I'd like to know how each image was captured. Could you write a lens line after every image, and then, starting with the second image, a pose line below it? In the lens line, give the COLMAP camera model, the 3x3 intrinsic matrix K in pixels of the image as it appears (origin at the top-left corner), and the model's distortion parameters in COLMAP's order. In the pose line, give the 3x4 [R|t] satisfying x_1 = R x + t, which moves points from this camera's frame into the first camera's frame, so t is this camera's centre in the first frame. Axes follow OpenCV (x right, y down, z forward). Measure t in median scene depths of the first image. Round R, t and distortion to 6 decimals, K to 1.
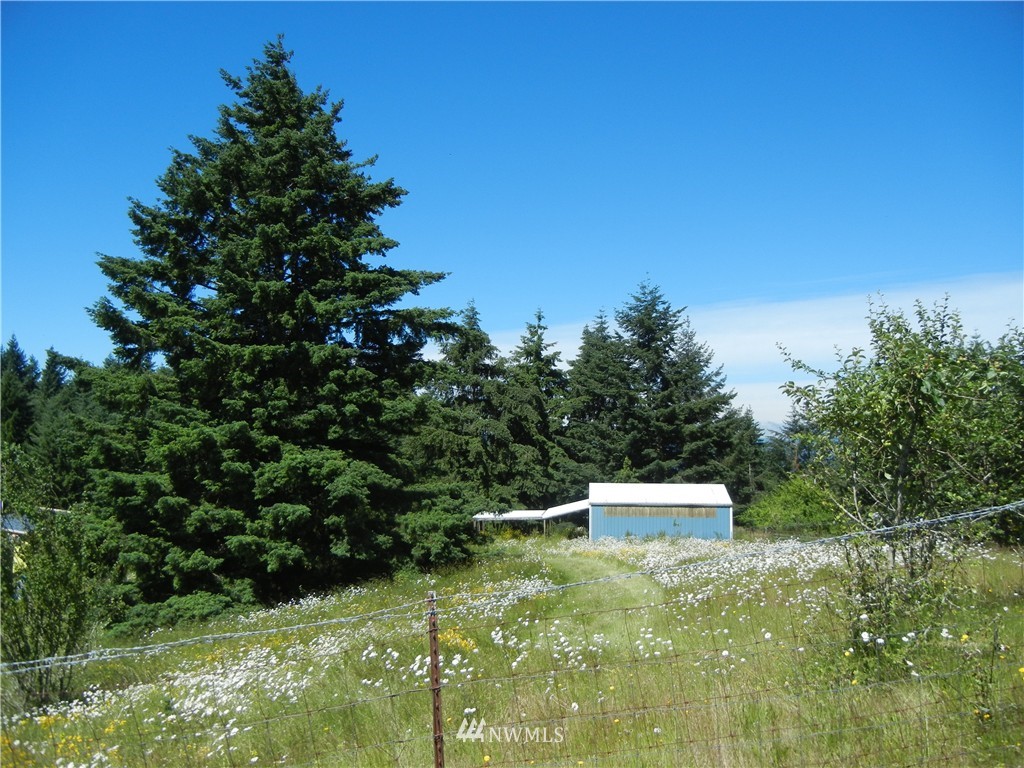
lens RADIAL K [[895.8, 0, 512.0], [0, 895.8, 384.0], [0, 0, 1]] dist [-0.004788, 0.057945]
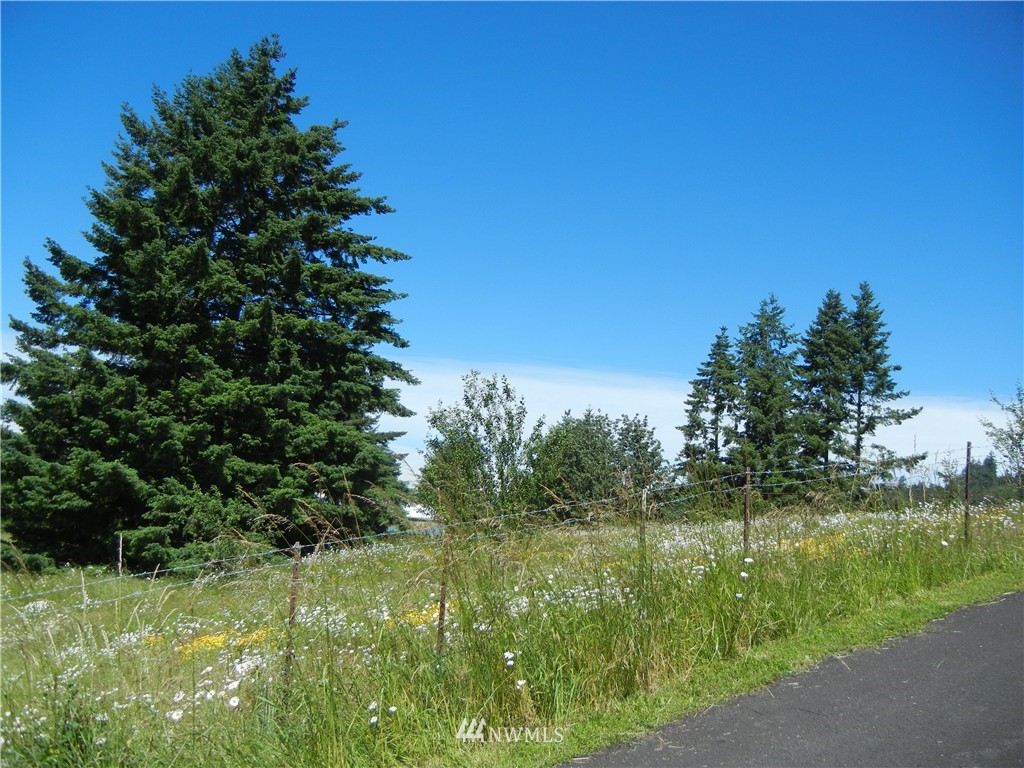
lens RADIAL K [[895.8, 0, 512.0], [0, 895.8, 384.0], [0, 0, 1]] dist [-0.004788, 0.057945]
pose [[0.789331, 0.155483, 0.593954, -0.729896], [-0.111606, 0.987622, -0.110217, 0.130331], [-0.603739, 0.020708, 0.796913, -0.028588]]
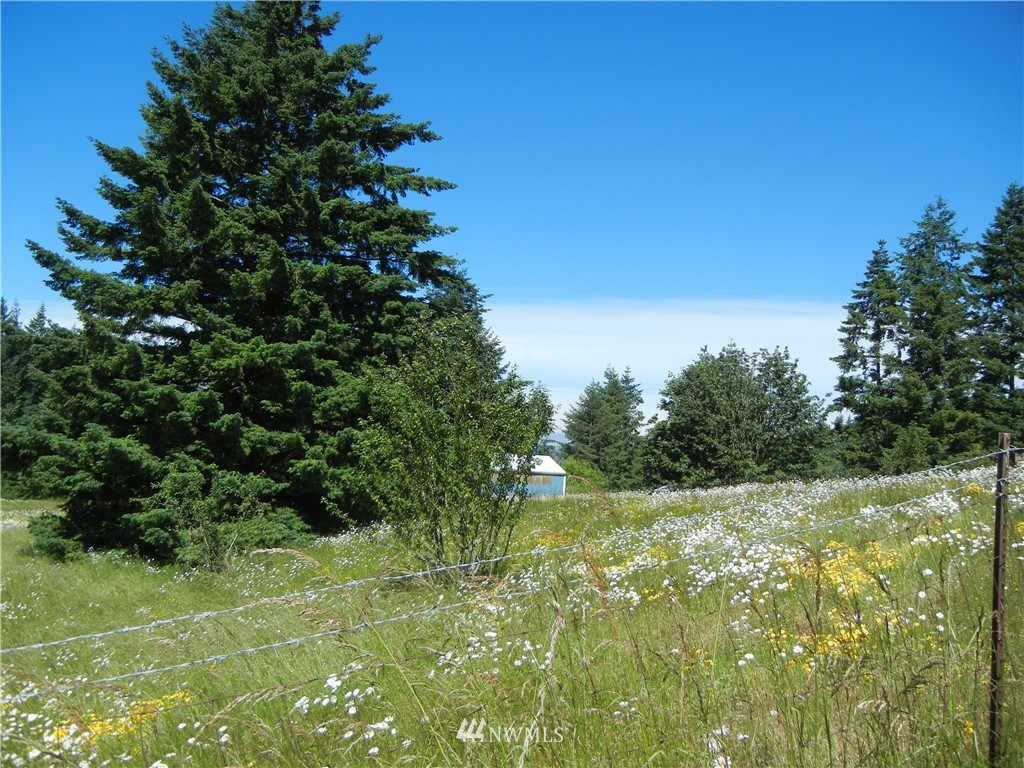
lens RADIAL K [[895.8, 0, 512.0], [0, 895.8, 384.0], [0, 0, 1]] dist [-0.004788, 0.057945]
pose [[0.895330, 0.072944, 0.439389, -0.522923], [-0.067434, 0.997326, -0.028159, 0.099540], [-0.440269, -0.004418, 0.897855, 0.045219]]
